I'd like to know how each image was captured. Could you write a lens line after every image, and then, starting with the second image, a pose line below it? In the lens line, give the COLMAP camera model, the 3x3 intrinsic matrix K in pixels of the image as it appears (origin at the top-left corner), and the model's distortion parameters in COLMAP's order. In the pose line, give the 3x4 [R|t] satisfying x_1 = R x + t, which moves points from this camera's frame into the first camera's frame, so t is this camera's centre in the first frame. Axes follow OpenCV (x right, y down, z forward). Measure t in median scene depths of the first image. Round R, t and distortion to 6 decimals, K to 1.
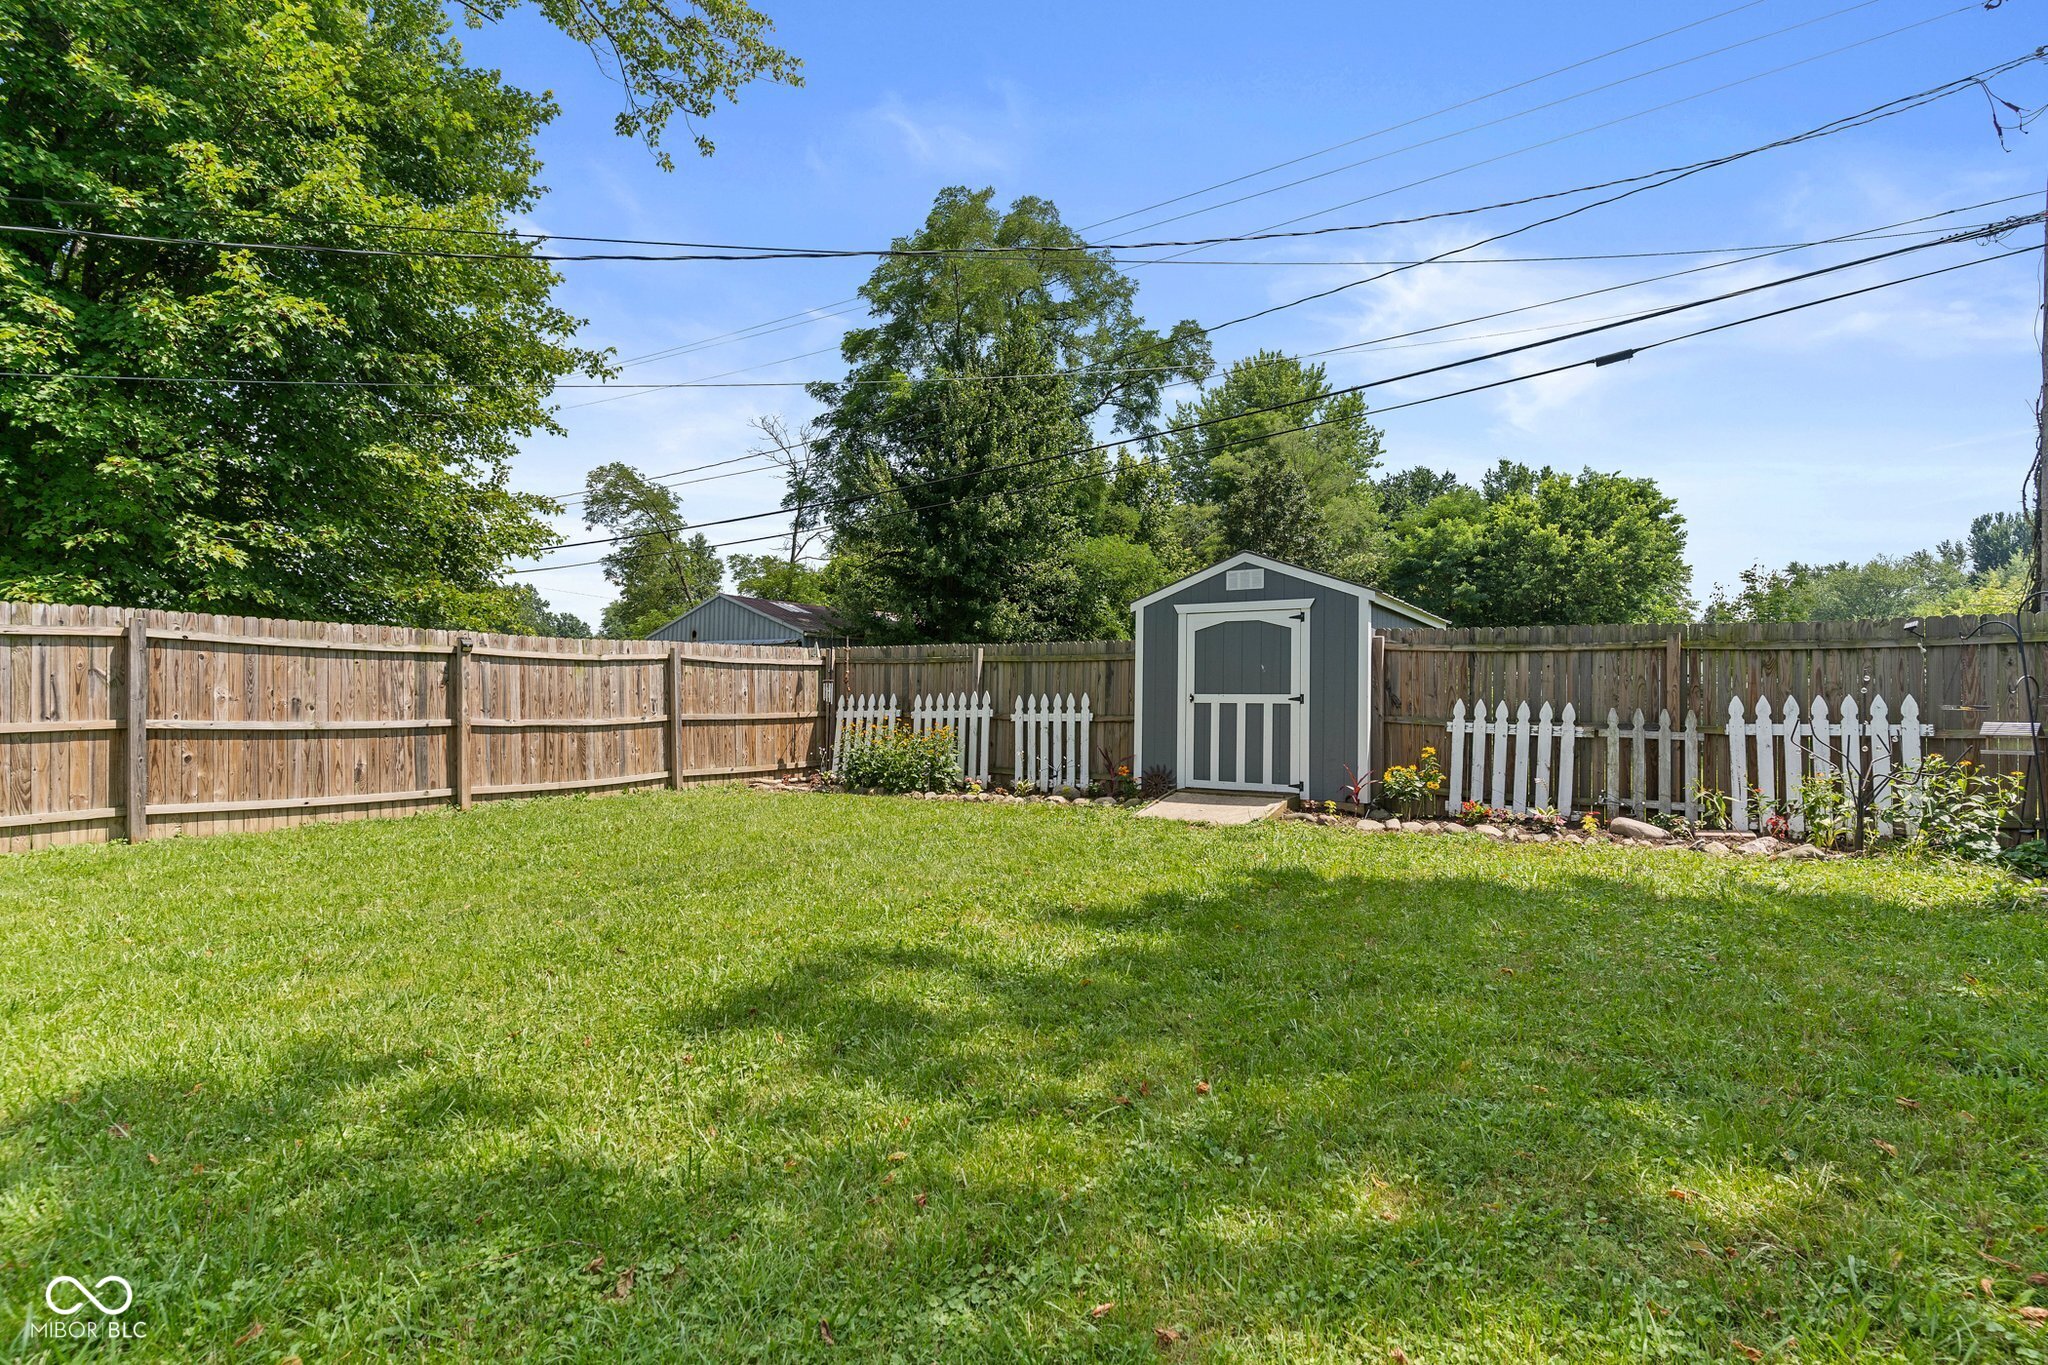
lens RADIAL K [[1003.7, 0, 1035.0], [0, 1003.7, 685.9], [0, 0, 1]] dist [0.016757, 0.000748]
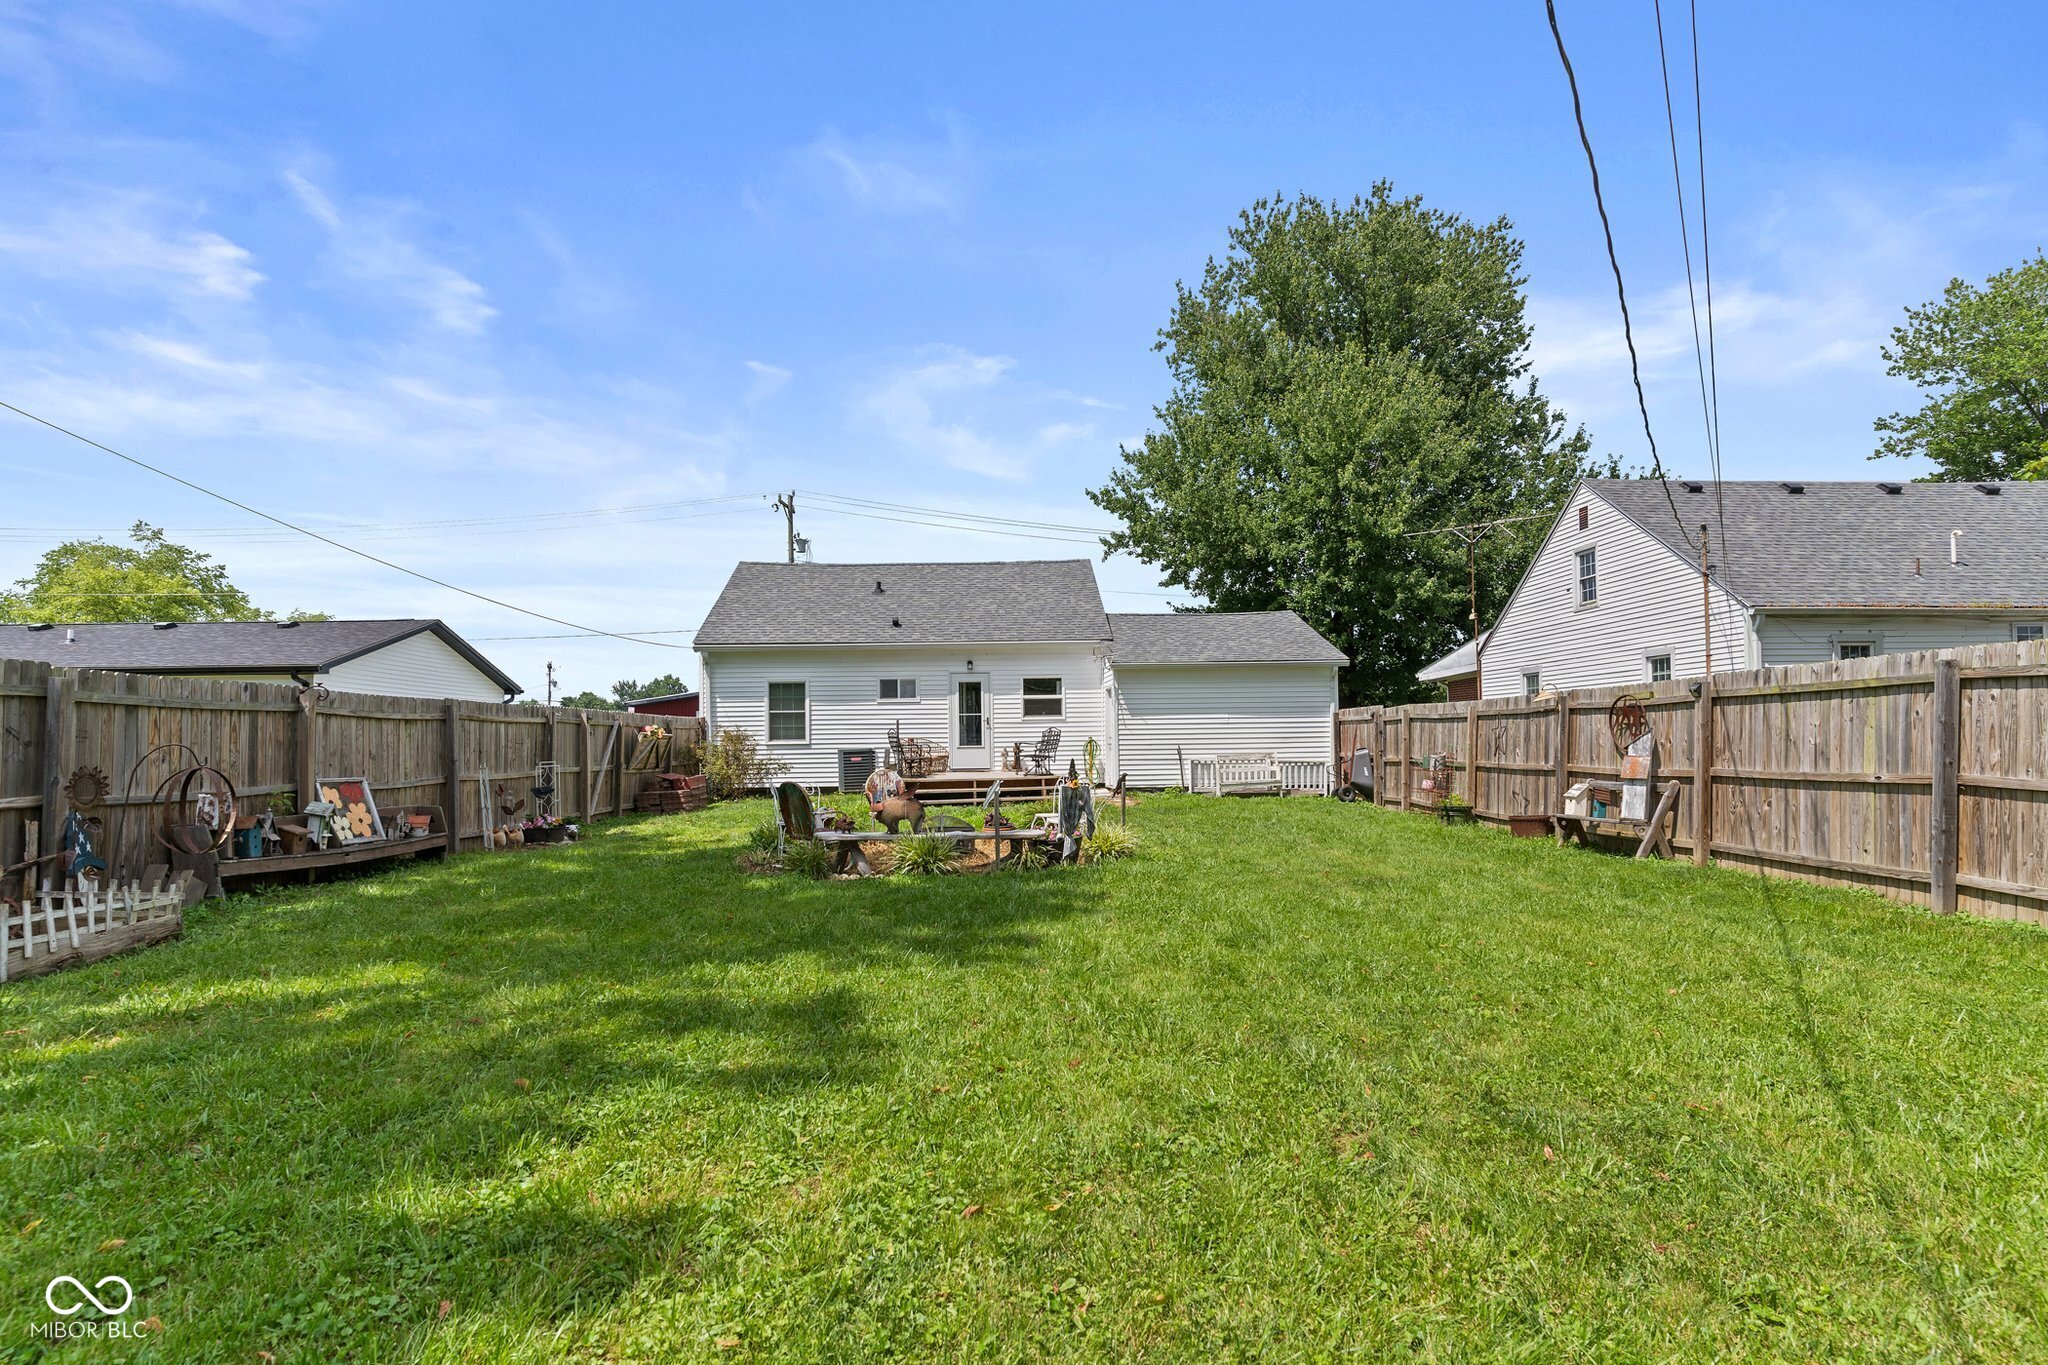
lens RADIAL K [[1003.7, 0, 1031.7], [0, 1003.7, 737.6], [0, 0, 1]] dist [0.016757, 0.000748]
pose [[-0.804421, 0.001327, -0.594058, 0.074977], [0.008756, 0.999915, -0.009622, -0.000563], [0.593995, -0.012942, -0.804364, 0.626067]]
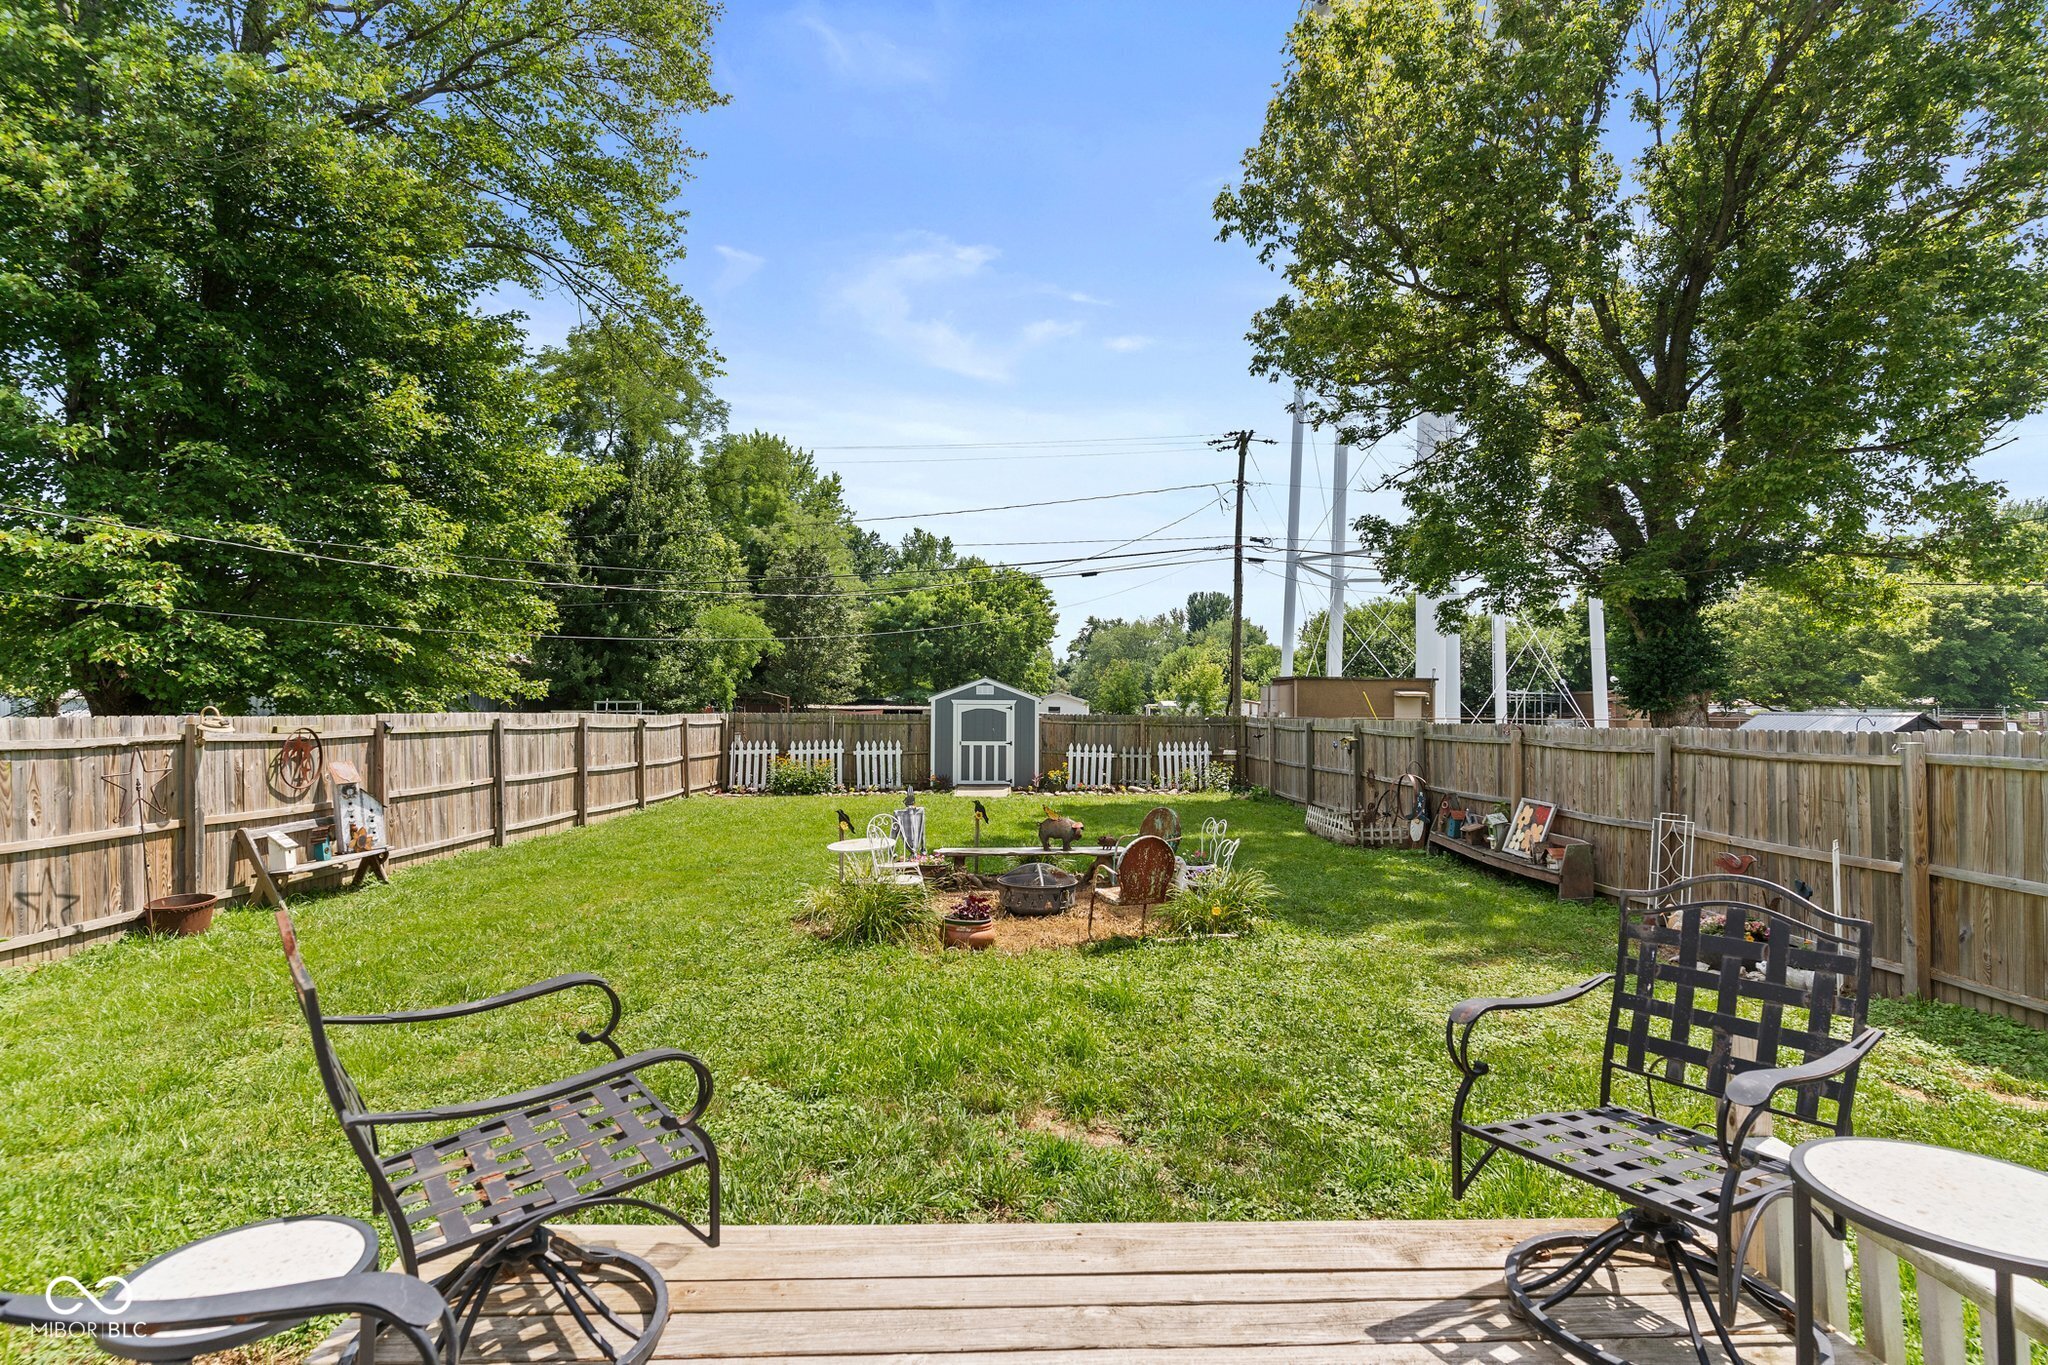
lens RADIAL K [[1003.7, 0, 1019.0], [0, 1003.7, 694.7], [0, 0, 1]] dist [0.016757, 0.000748]
pose [[0.835148, 0.010393, 0.549928, -0.832414], [-0.006954, 0.999941, -0.008338, -0.067222], [-0.549982, 0.003139, 0.835171, -0.792881]]
